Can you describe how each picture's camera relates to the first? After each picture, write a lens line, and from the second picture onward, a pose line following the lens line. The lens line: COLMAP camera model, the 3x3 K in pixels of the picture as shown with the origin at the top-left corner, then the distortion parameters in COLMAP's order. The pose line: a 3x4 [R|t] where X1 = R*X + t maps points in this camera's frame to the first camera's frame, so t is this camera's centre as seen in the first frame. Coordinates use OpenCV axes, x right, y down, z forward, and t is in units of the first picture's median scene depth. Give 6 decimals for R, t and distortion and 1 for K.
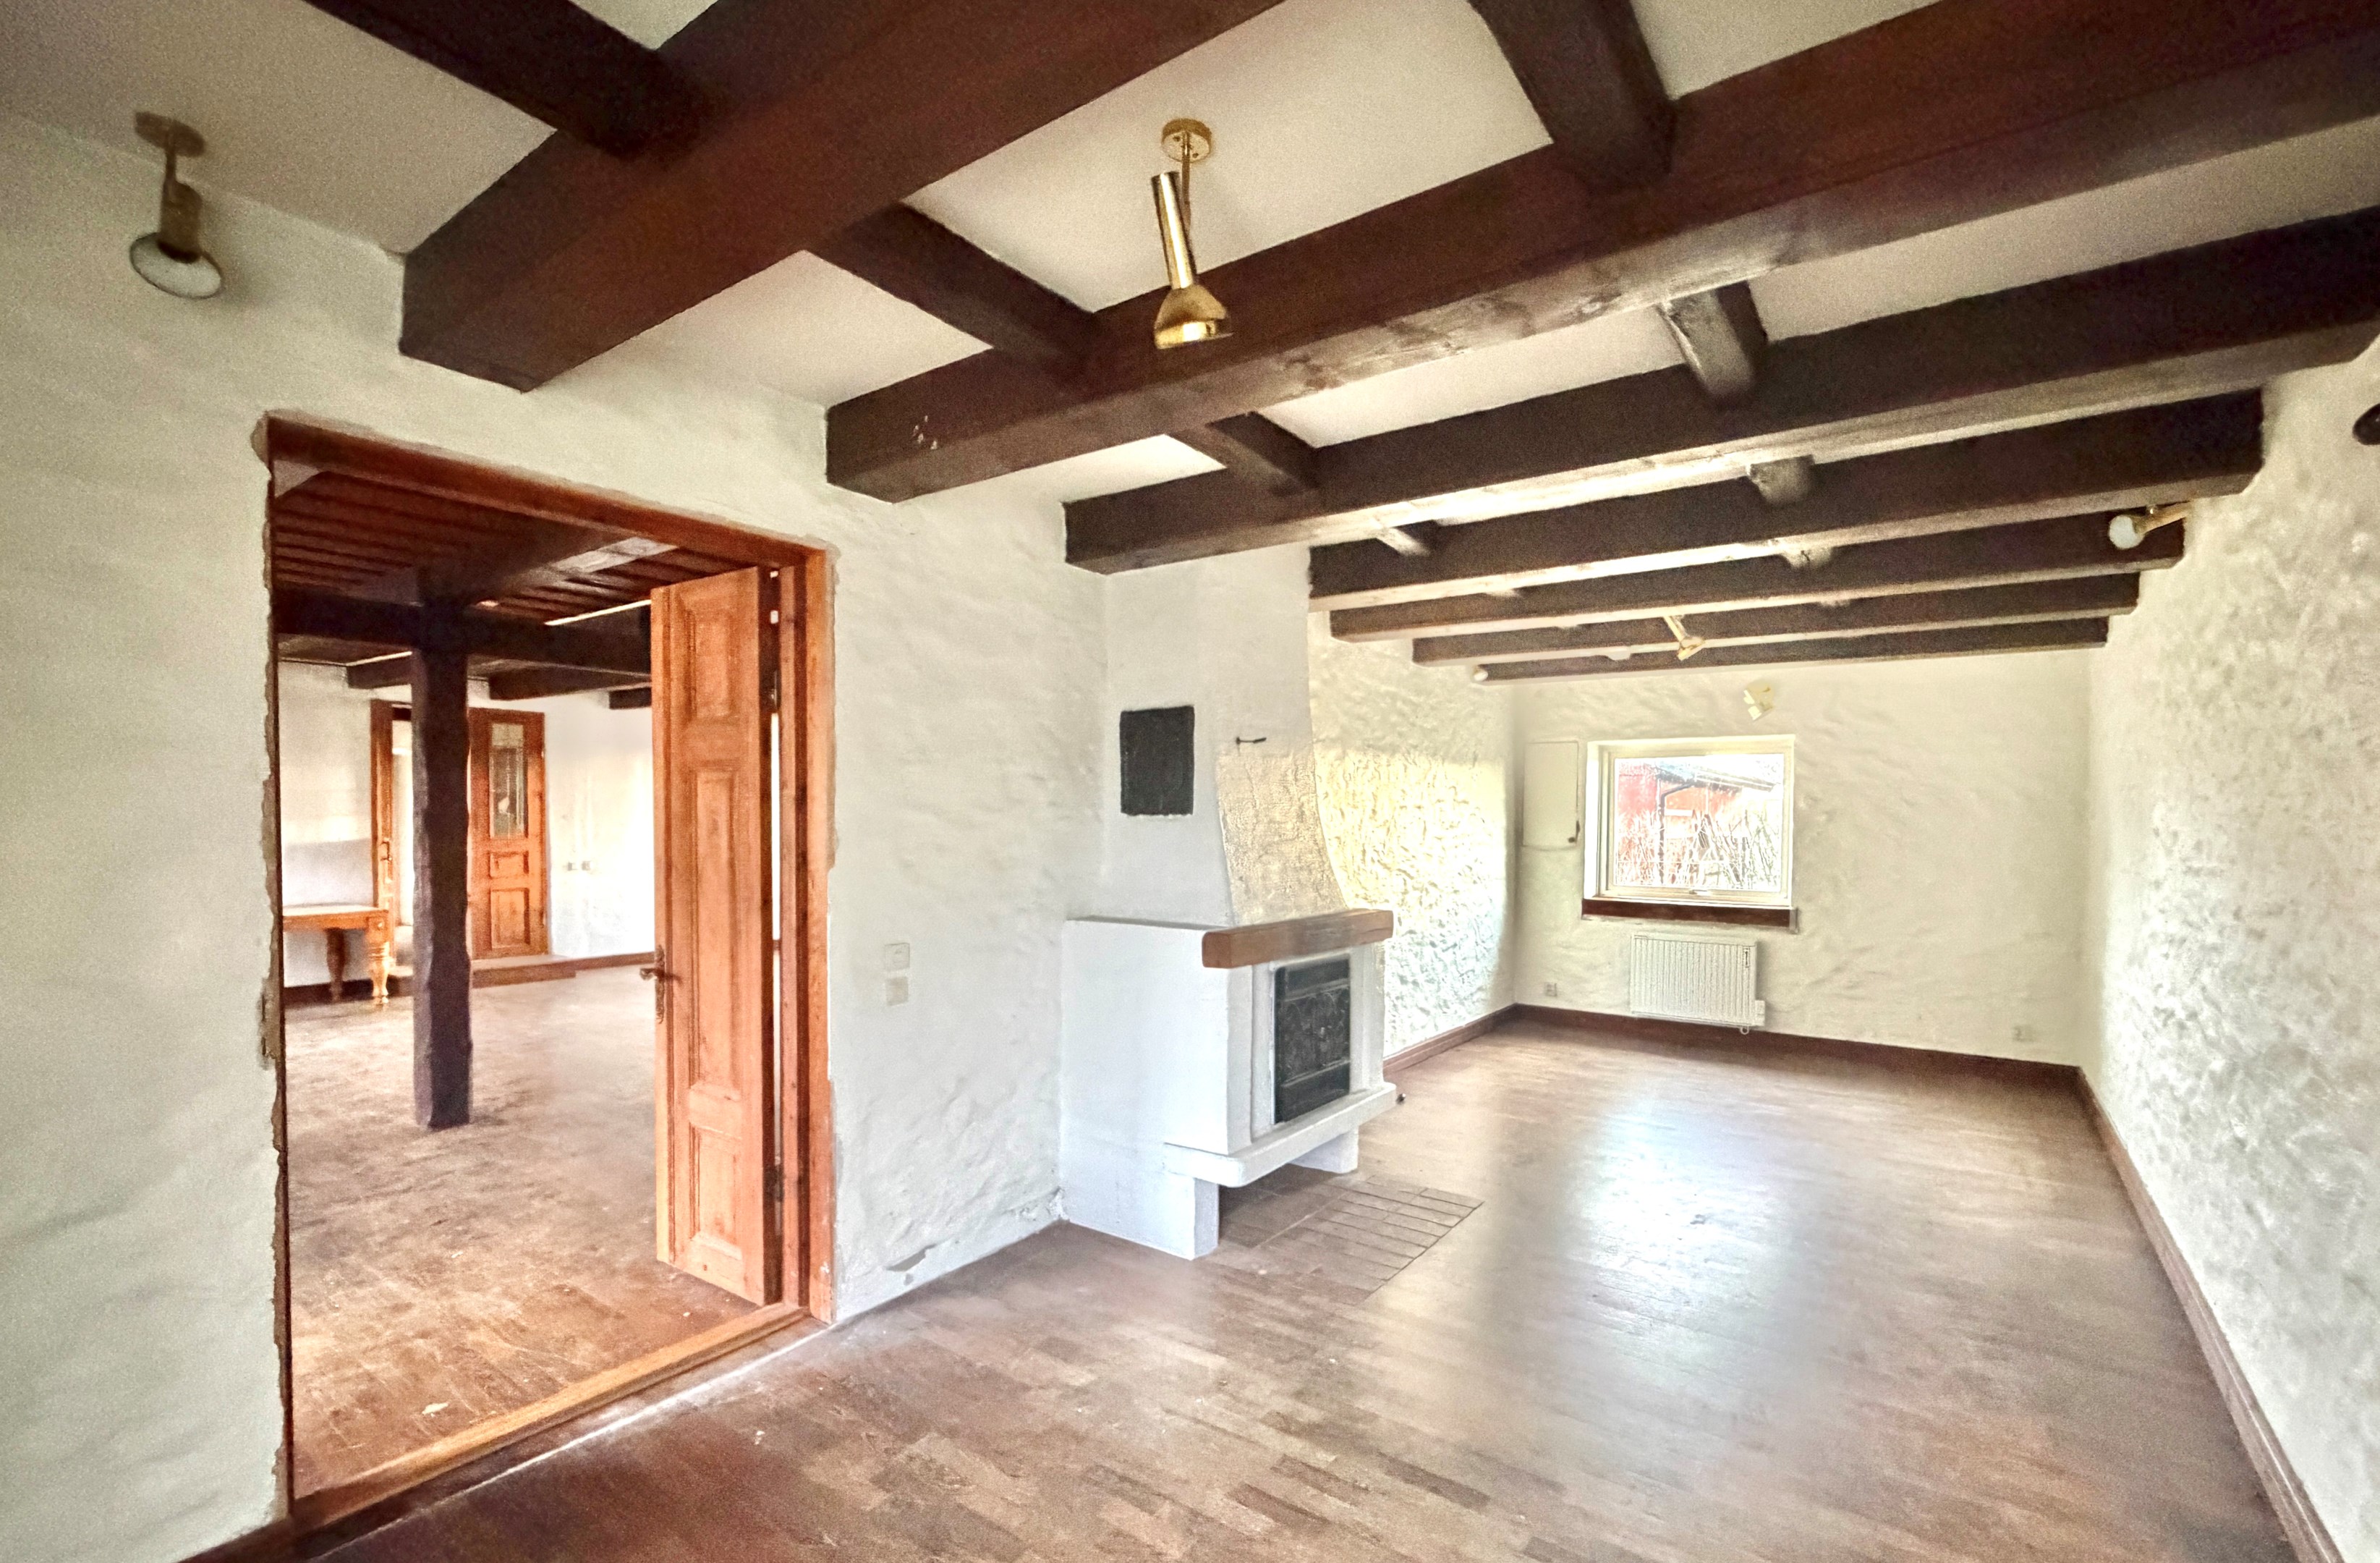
lens RADIAL K [[1076.7, 0, 1191.8], [0, 1076.7, 869.8], [0, 0, 1]] dist [0.012116, -0.000005]
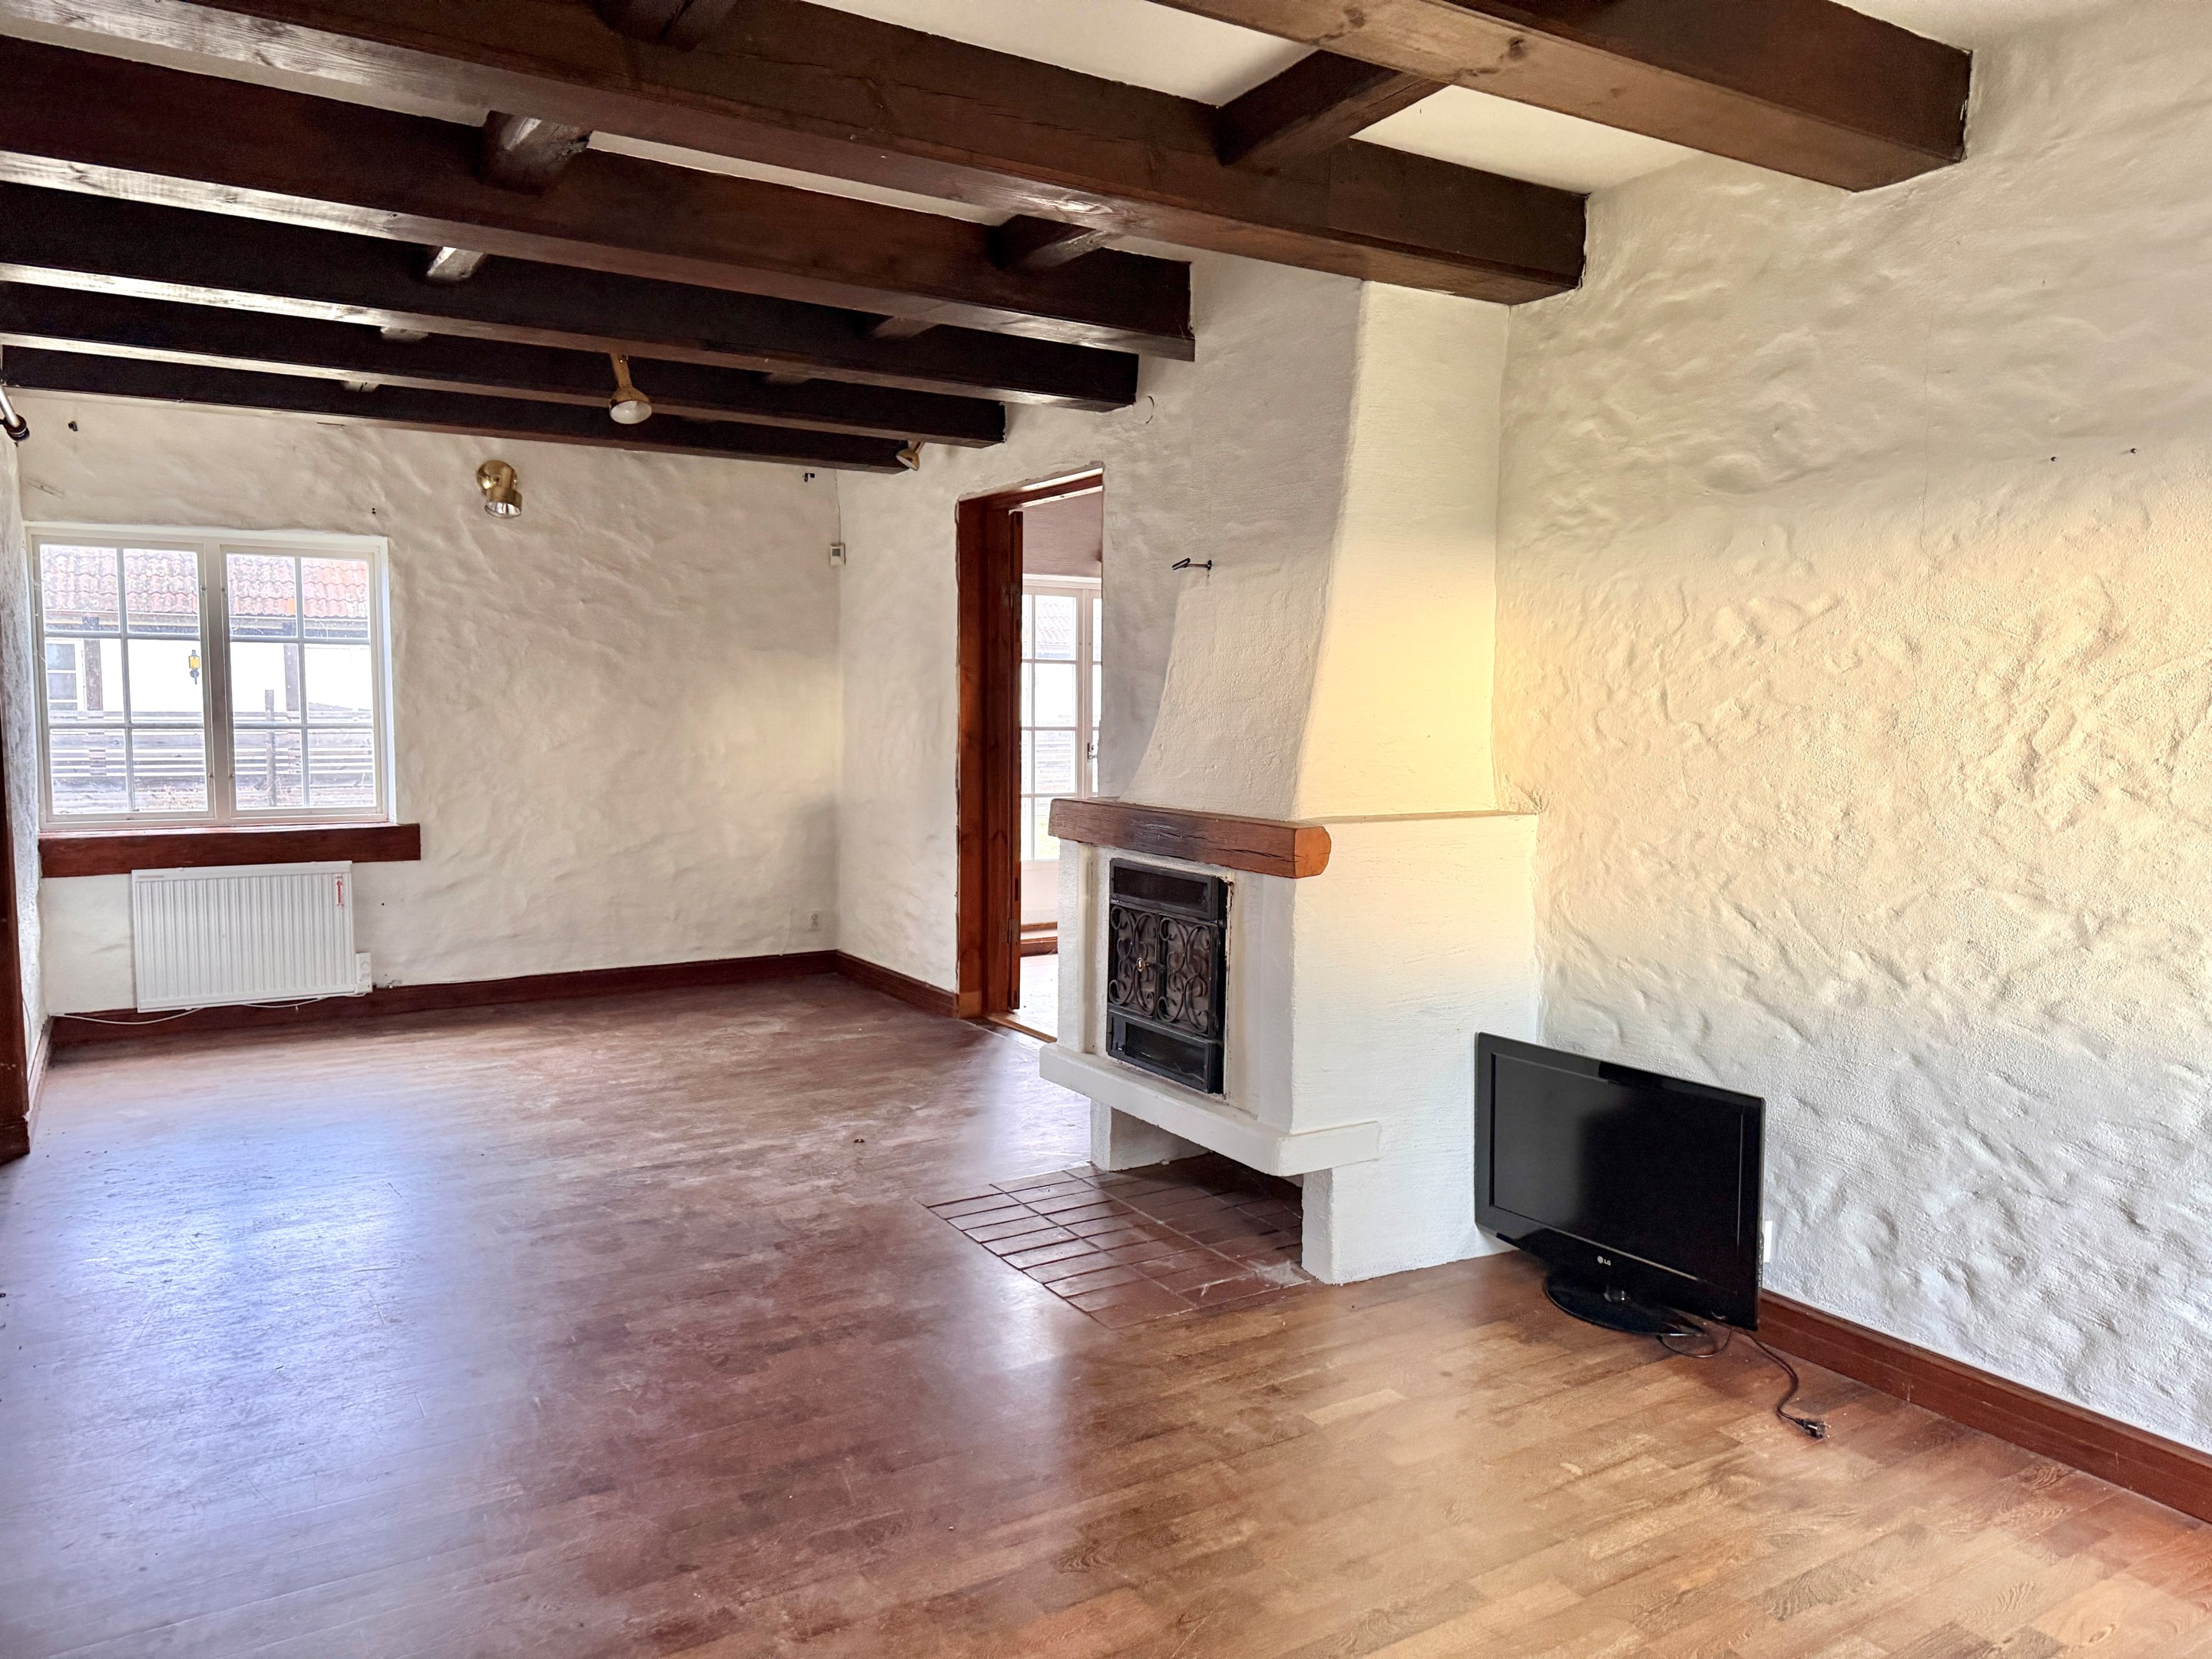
lens RADIAL K [[1569.3, 0, 1106.4], [0, 1569.3, 819.7], [0, 0, 1]] dist [0.047265, -0.058738]
pose [[-0.376692, 0.075402, -0.923265, 1.258165], [-0.033313, 0.994934, 0.094847, -0.053593], [0.925739, 0.066484, -0.372272, 1.558644]]
